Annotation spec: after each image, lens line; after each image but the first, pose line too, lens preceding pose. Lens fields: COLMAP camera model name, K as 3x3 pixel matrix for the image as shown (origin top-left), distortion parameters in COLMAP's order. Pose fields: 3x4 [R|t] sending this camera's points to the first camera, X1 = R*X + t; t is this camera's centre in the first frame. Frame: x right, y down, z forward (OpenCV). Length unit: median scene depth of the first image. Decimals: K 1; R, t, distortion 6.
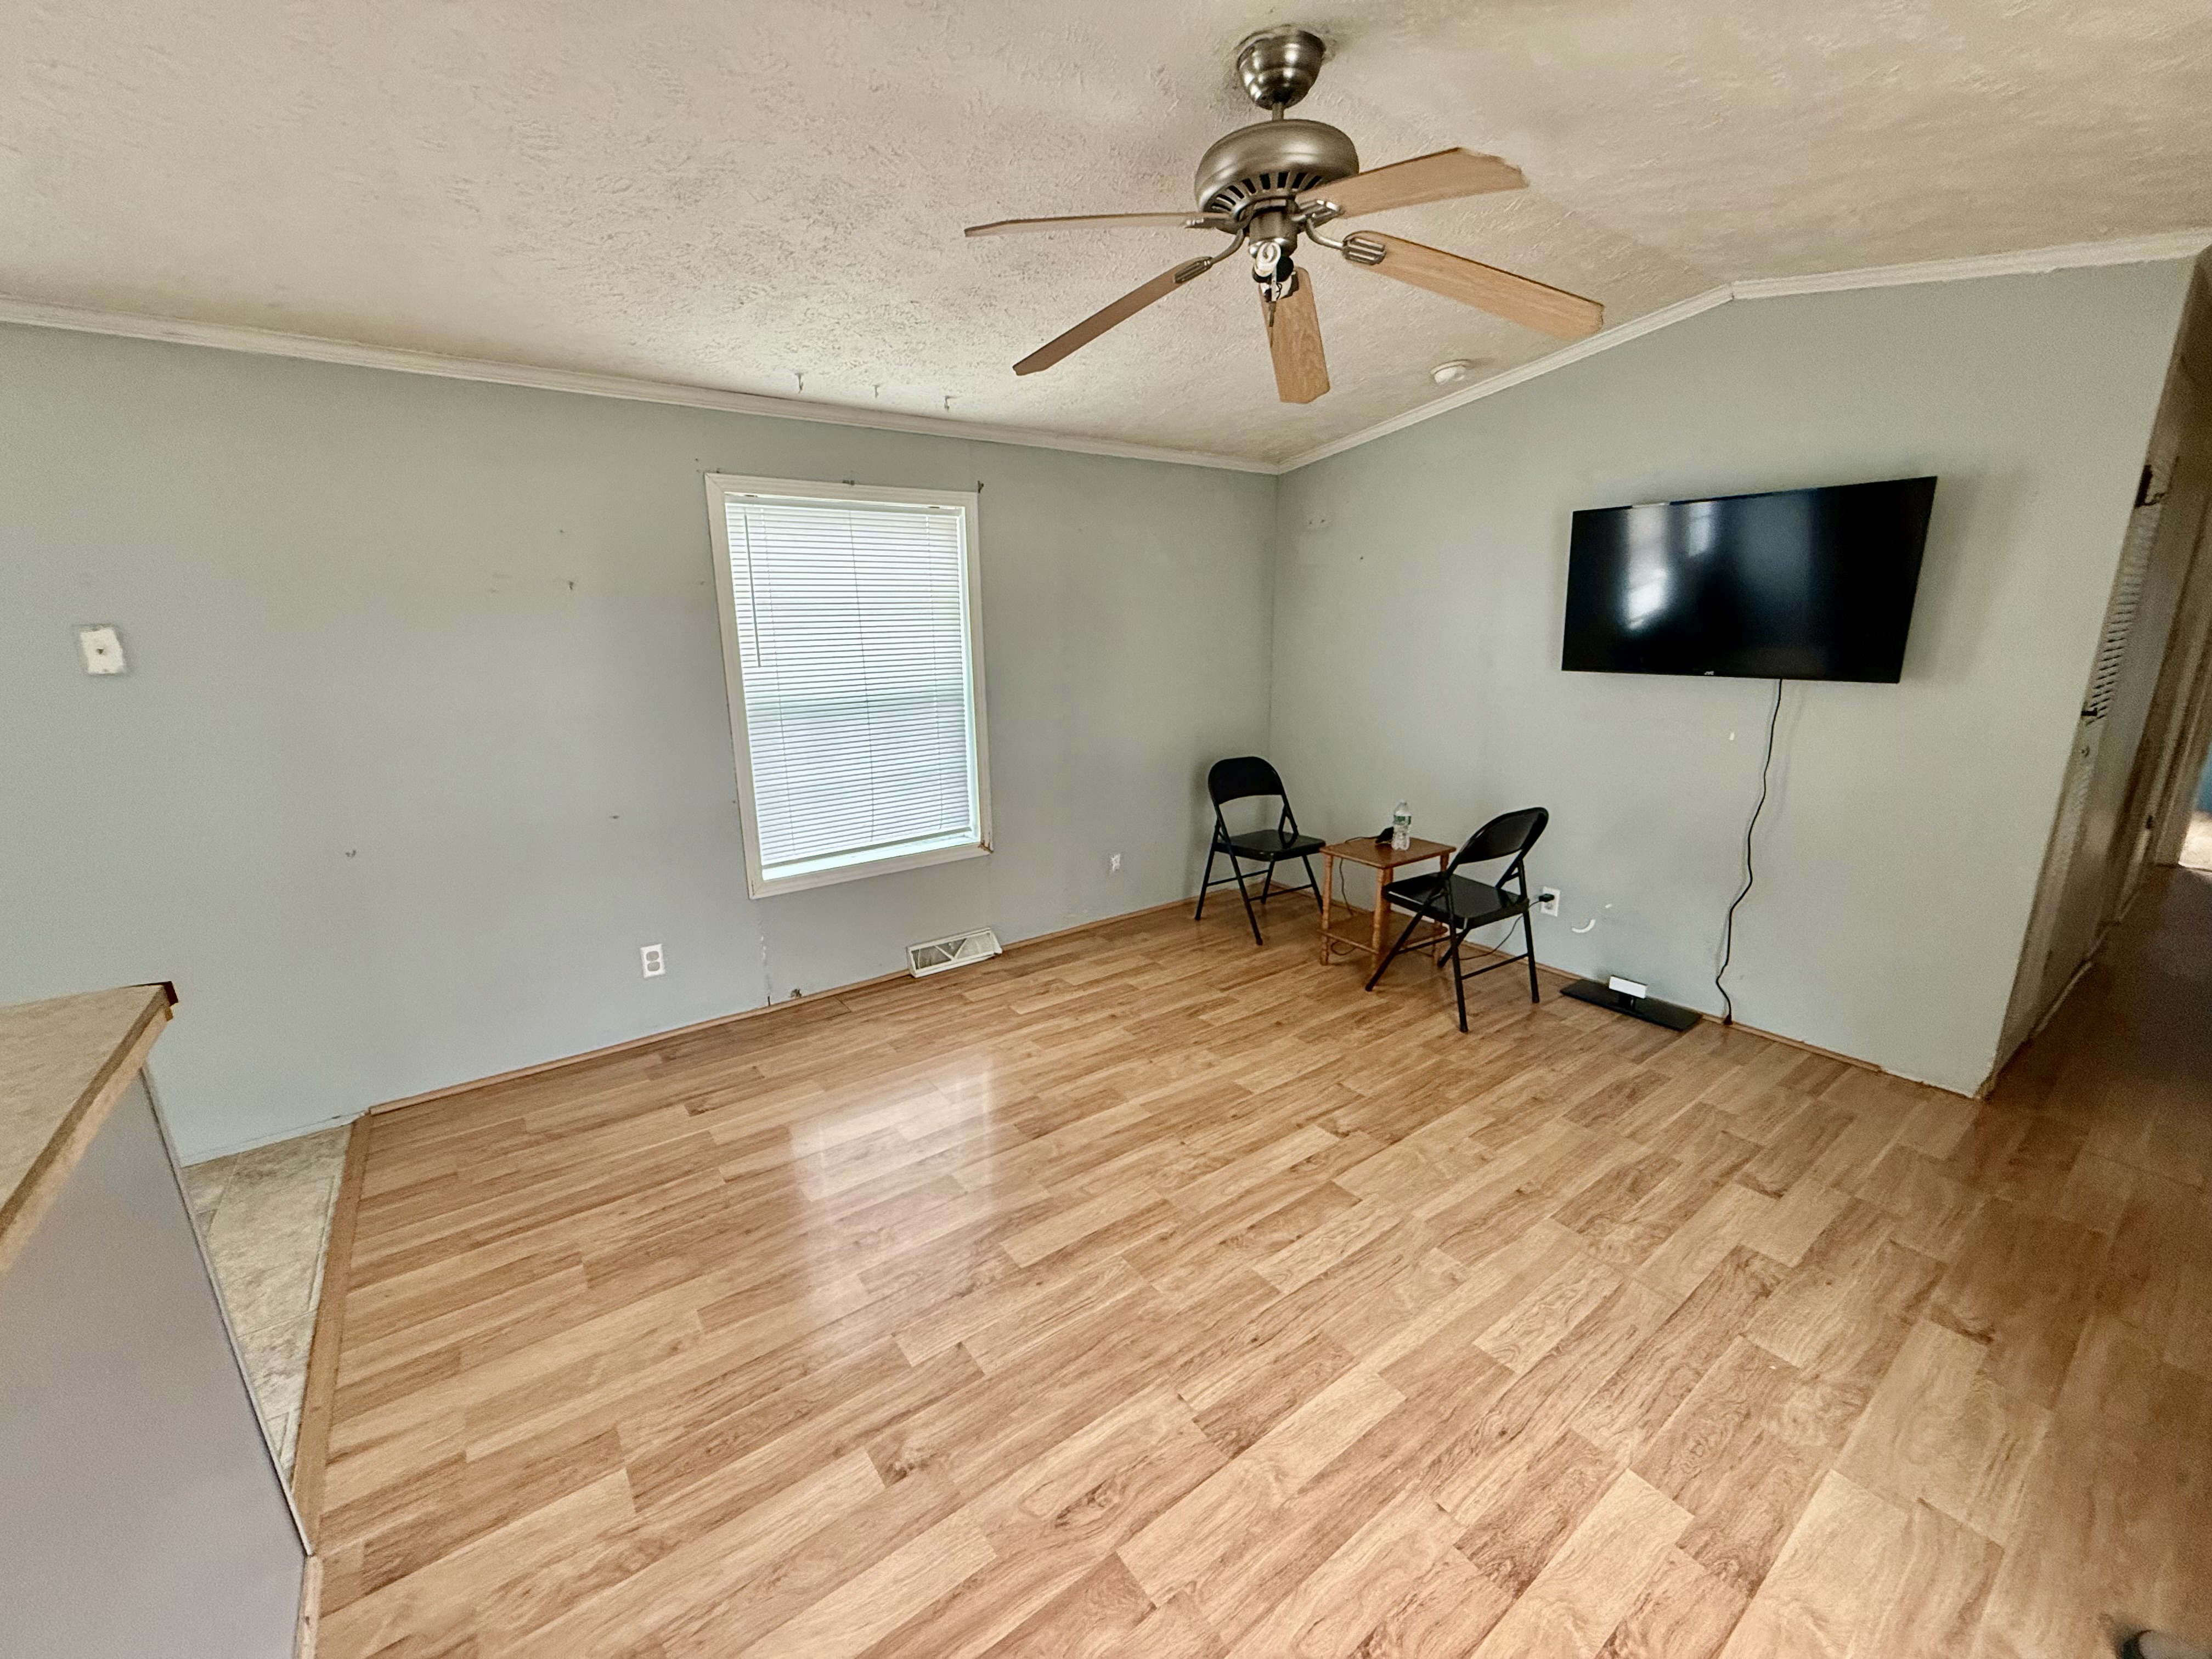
lens RADIAL K [[877.8, 0, 1097.6], [0, 877.8, 831.9], [0, 0, 1]] dist [-0.000739, 0.000485]
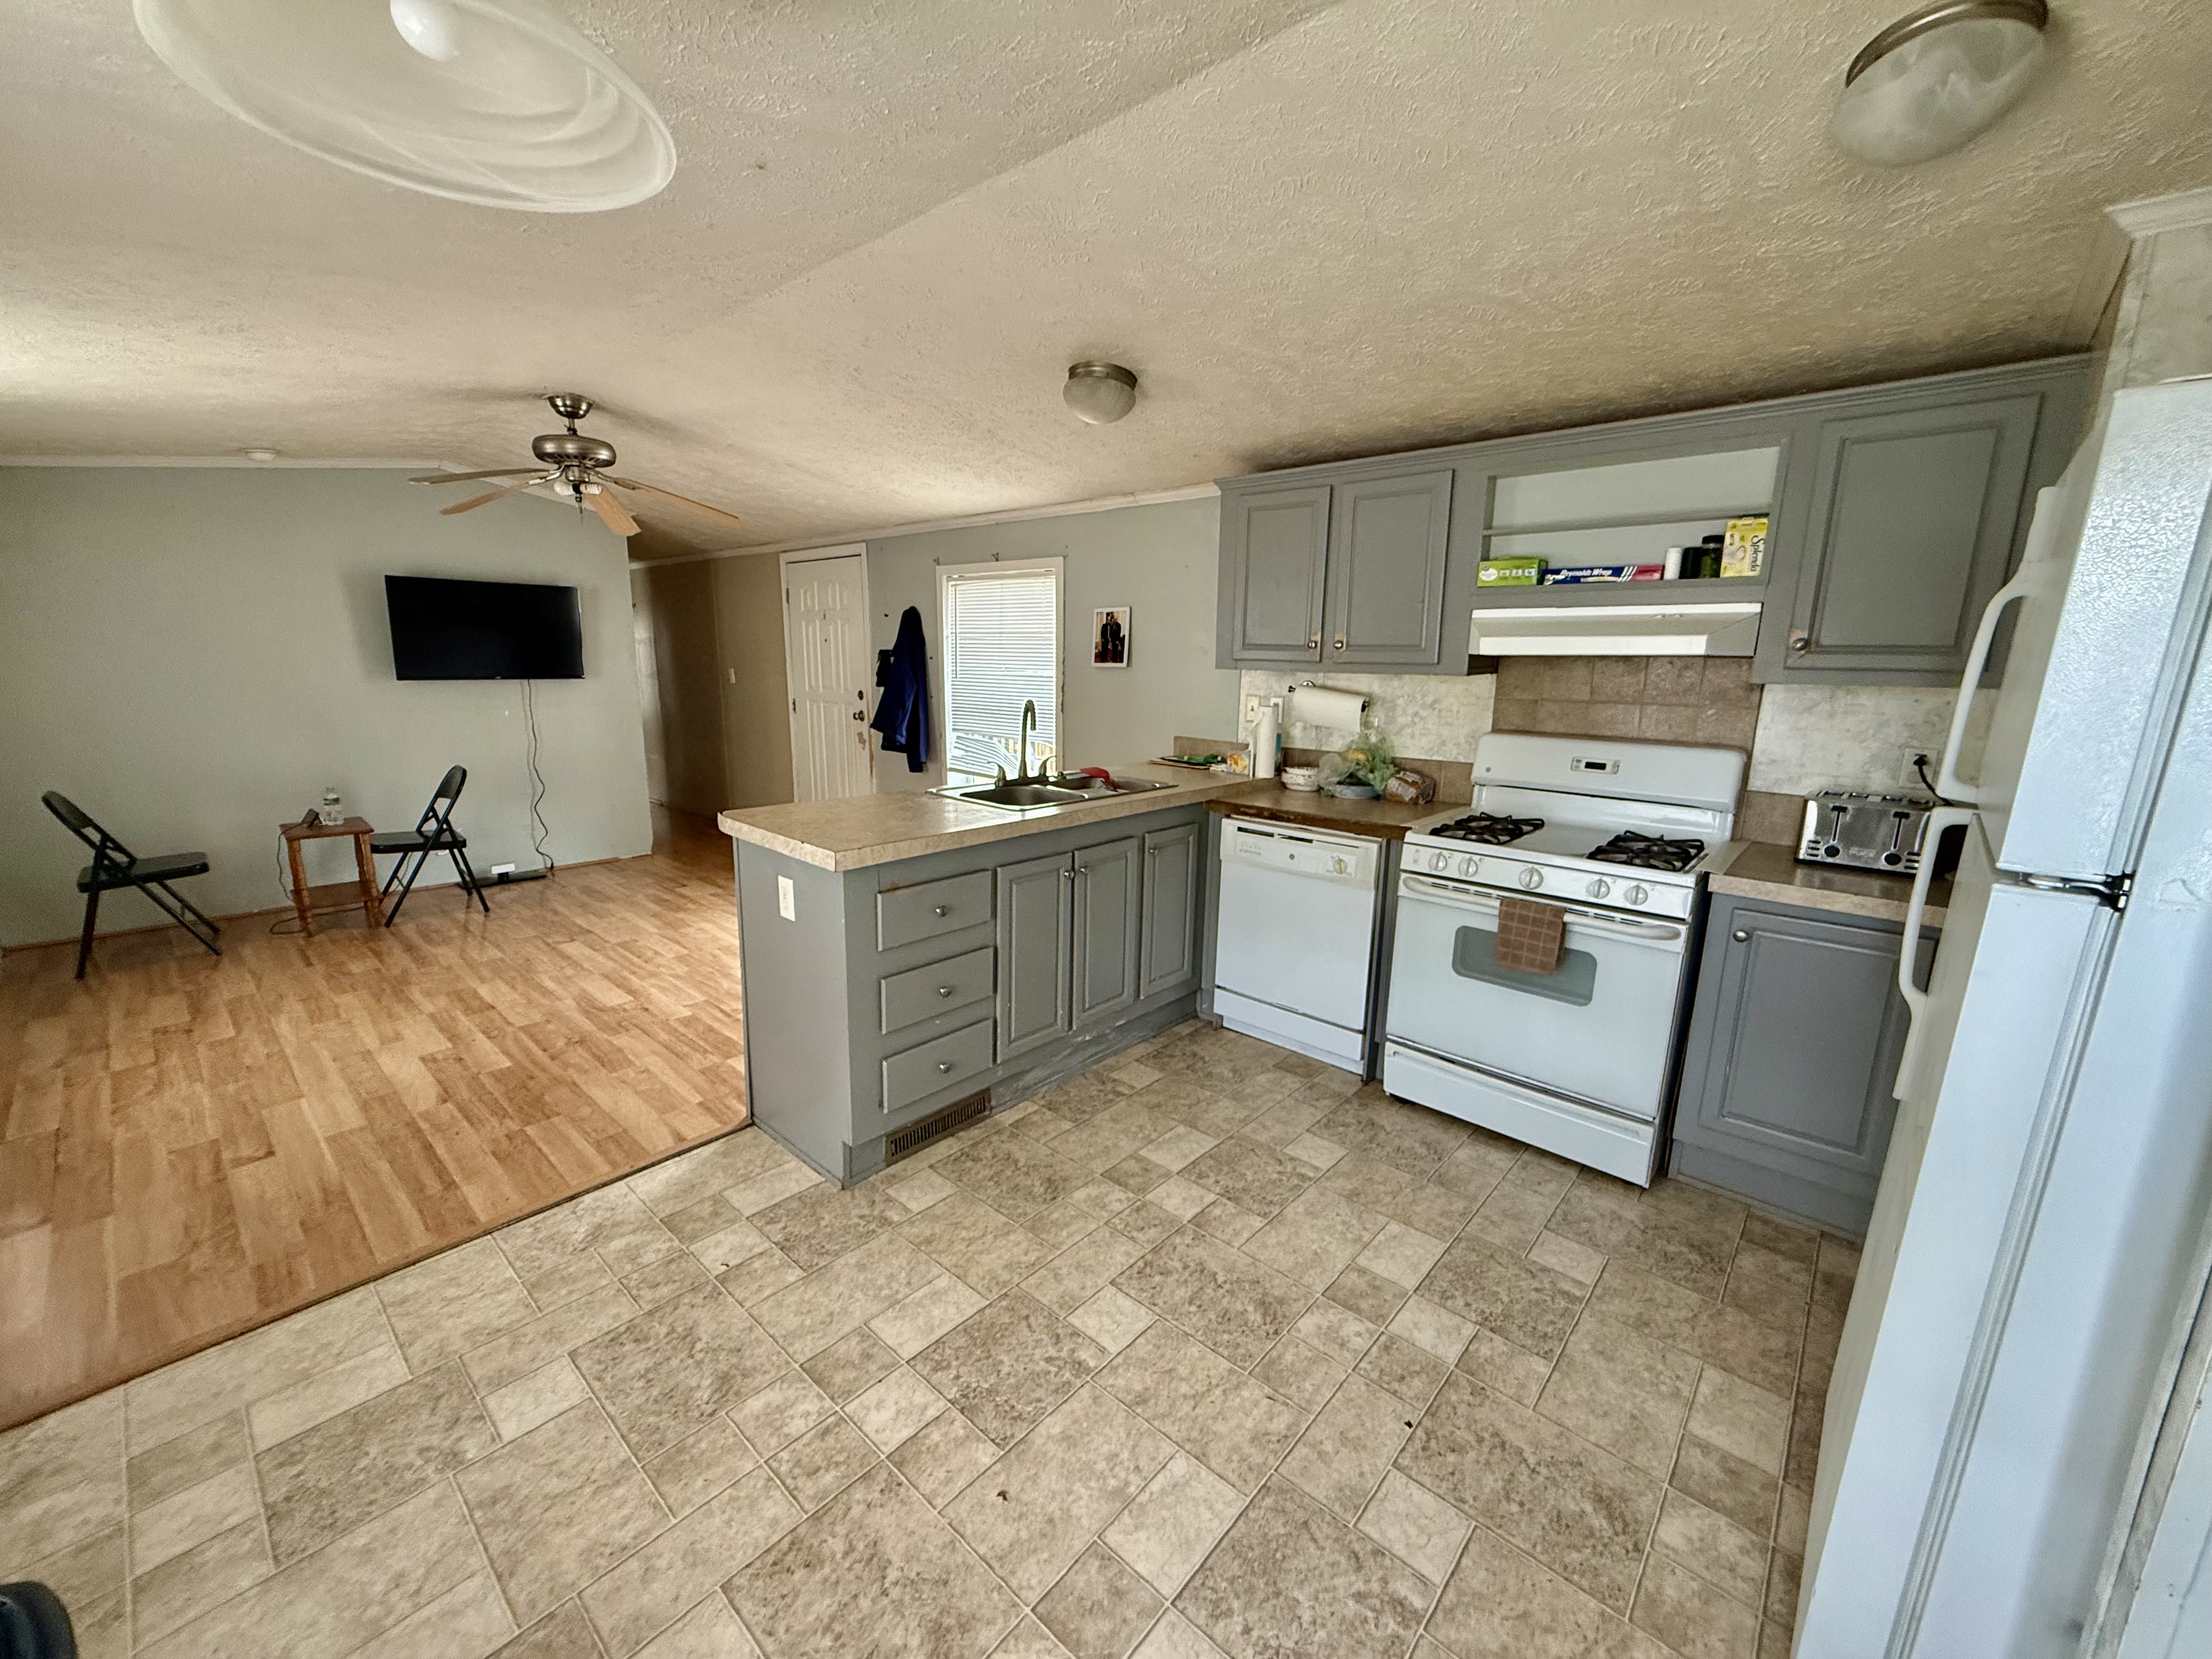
lens RADIAL K [[877.8, 0, 1096.6], [0, 877.8, 830.1], [0, 0, 1]] dist [-0.000739, 0.000485]
pose [[-0.198083, -0.188764, 0.961837, -1.531861], [0.213458, 0.949423, 0.230288, -0.042714], [-0.956660, 0.250928, -0.147772, 0.202124]]
